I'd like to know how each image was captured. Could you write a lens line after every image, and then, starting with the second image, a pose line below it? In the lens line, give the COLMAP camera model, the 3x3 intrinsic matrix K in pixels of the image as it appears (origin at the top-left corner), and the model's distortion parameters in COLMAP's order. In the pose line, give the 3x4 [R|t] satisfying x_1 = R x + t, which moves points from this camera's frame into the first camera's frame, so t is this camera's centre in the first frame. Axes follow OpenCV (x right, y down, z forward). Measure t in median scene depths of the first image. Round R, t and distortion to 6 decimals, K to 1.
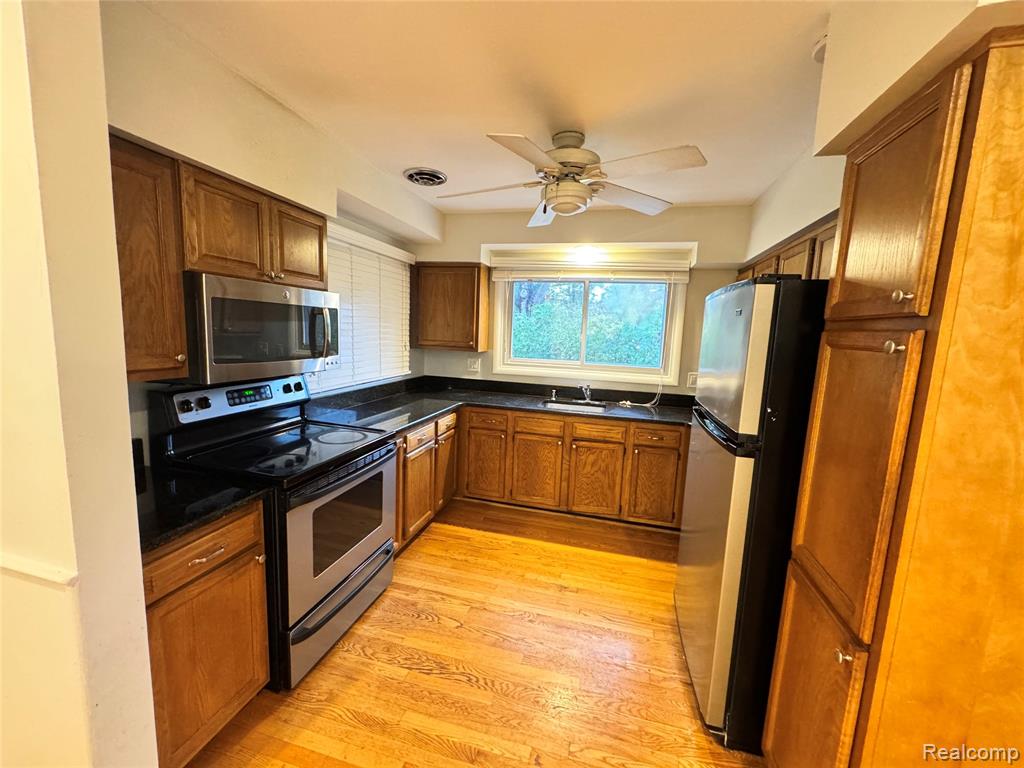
lens RADIAL K [[411.0, 0, 512.0], [0, 411.0, 384.0], [0, 0, 1]] dist [0.030939, 0.000080]
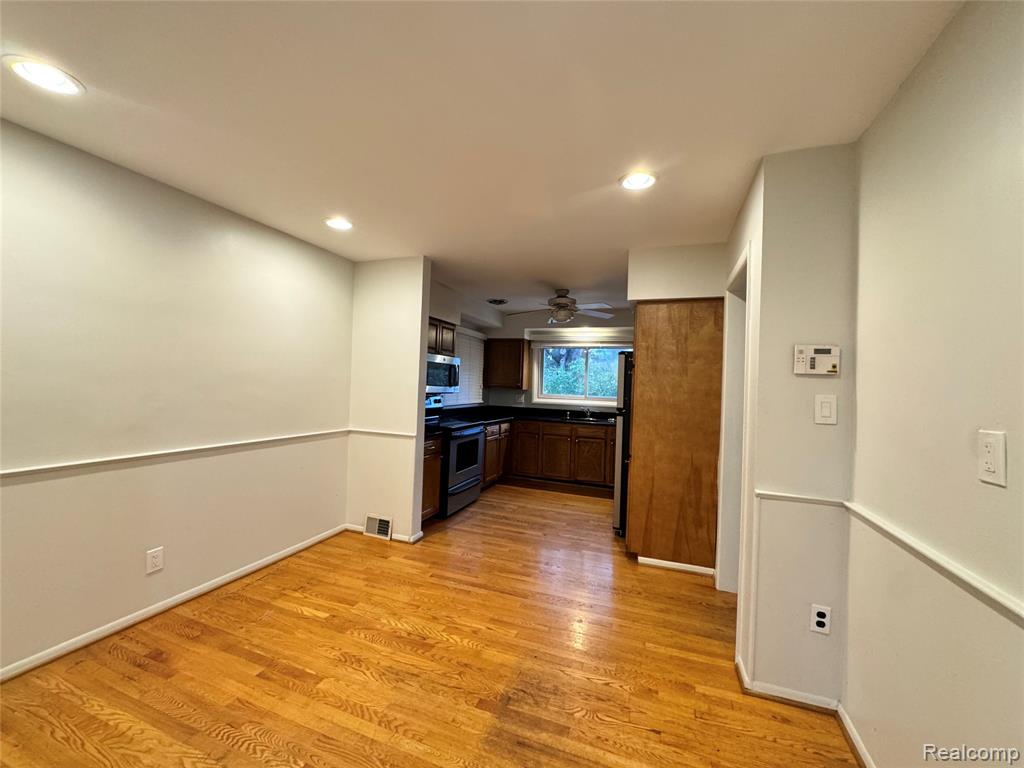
lens RADIAL K [[411.0, 0, 512.0], [0, 411.0, 384.0], [0, 0, 1]] dist [0.030939, 0.000080]
pose [[0.994134, -0.007056, -0.107926, 0.066208], [-0.007588, 0.990861, -0.134676, 0.149430], [0.107890, 0.134705, 0.984995, -0.788921]]
